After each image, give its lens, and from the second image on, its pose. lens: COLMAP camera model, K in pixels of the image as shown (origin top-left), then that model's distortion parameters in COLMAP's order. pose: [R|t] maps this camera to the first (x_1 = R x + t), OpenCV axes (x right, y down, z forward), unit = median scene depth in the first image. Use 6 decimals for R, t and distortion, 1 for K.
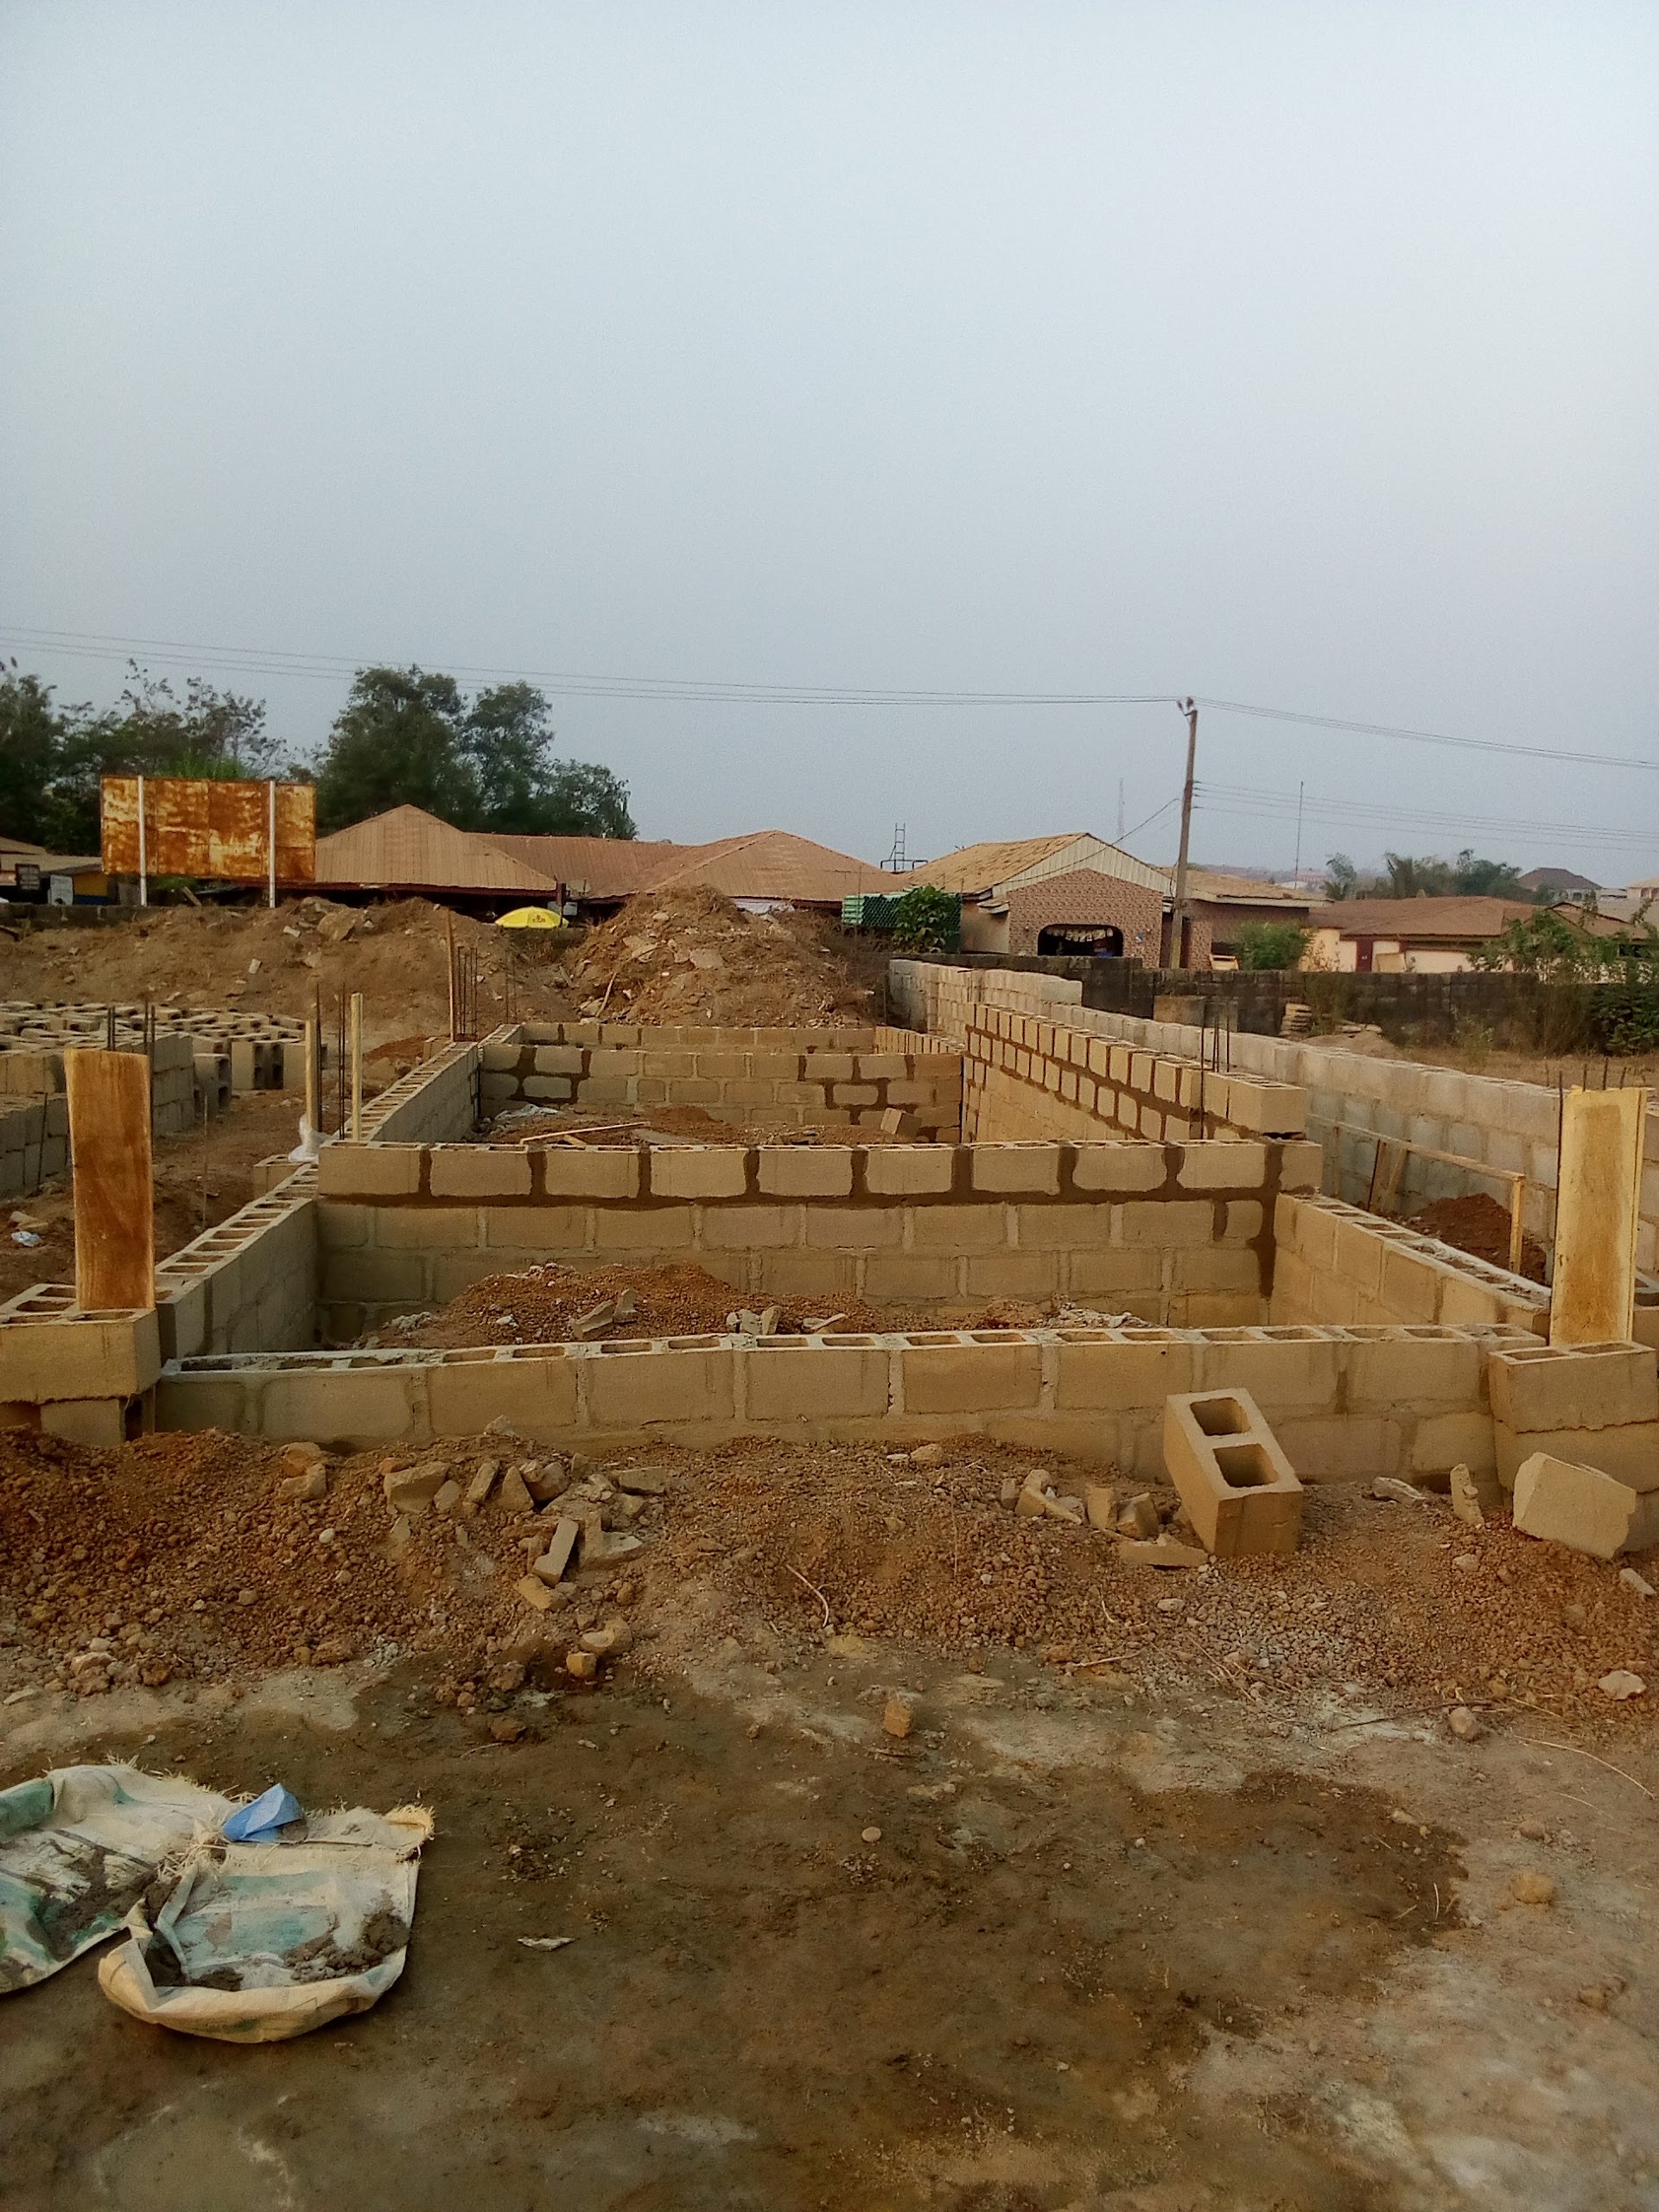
lens RADIAL K [[1690.5, 0, 833.3], [0, 1690.5, 1106.1], [0, 0, 1]] dist [-0.005125, -0.002307]
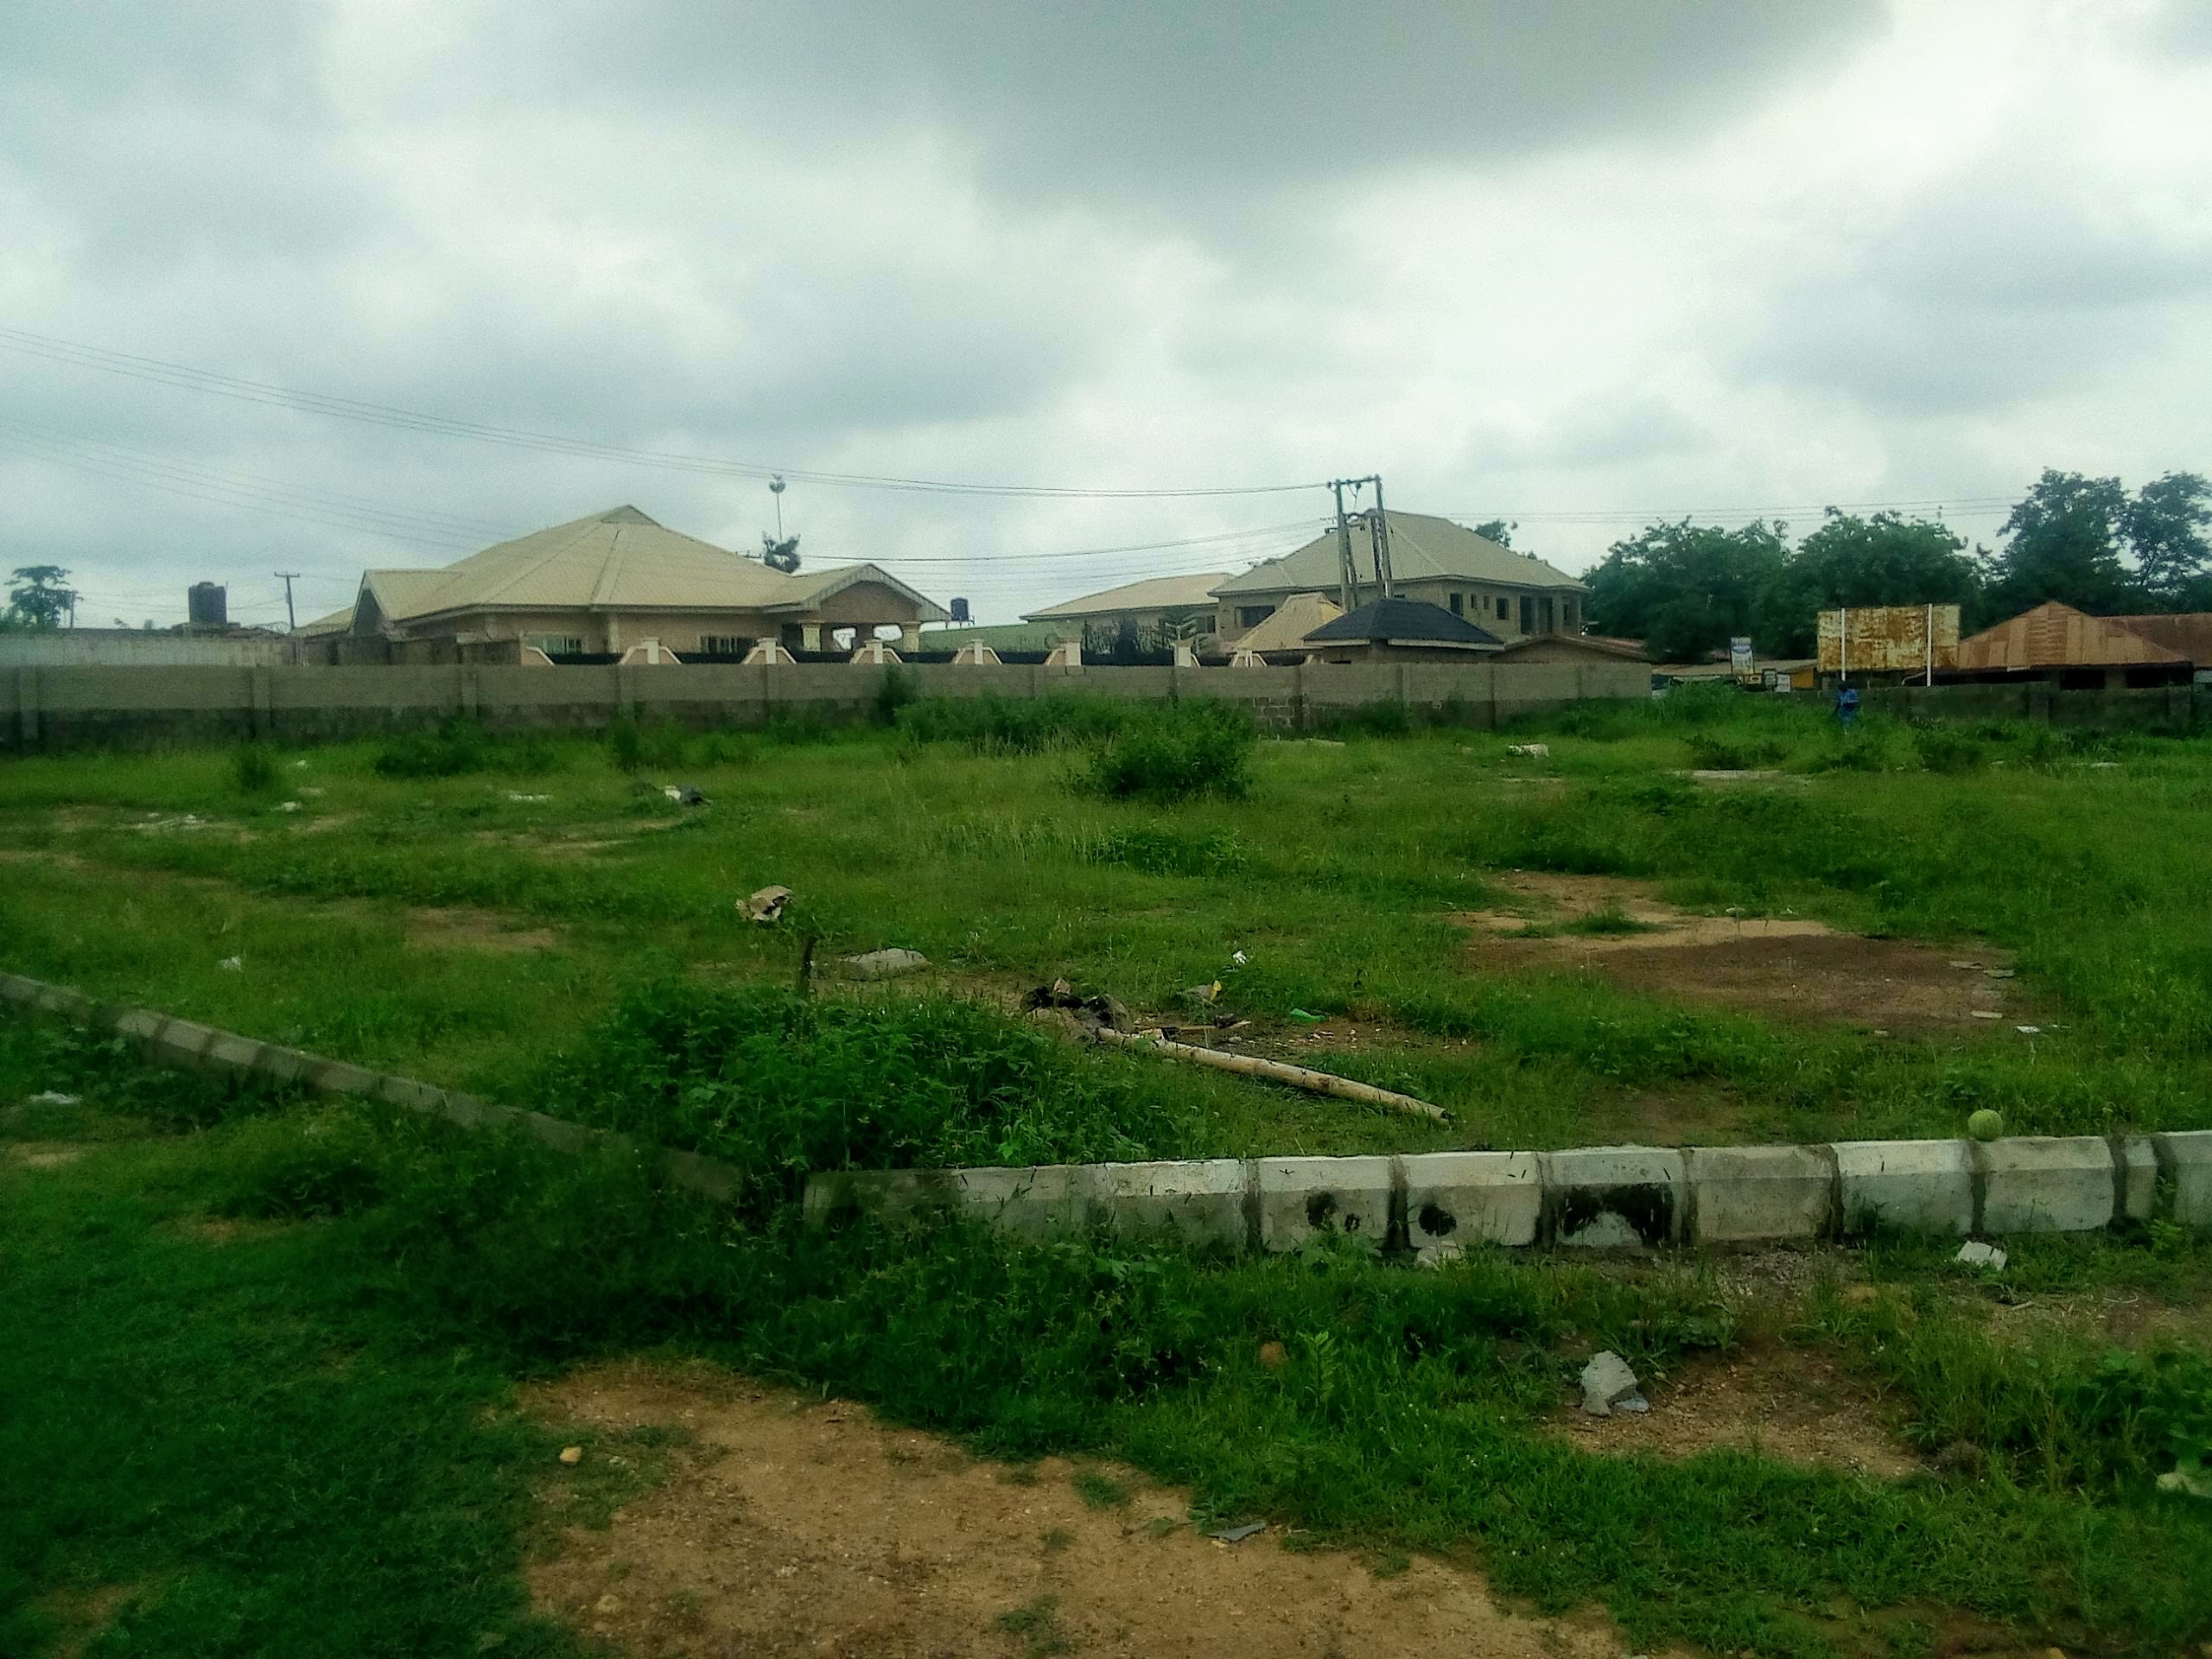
lens RADIAL K [[1690.5, 0, 1110.0], [0, 1690.5, 830.6], [0, 0, 1]] dist [-0.005125, -0.002307]
pose [[0.703150, 0.004435, -0.711028, 0.227867], [-0.033382, 0.999084, -0.026780, 0.076085], [0.710258, 0.042566, 0.702654, -0.579388]]
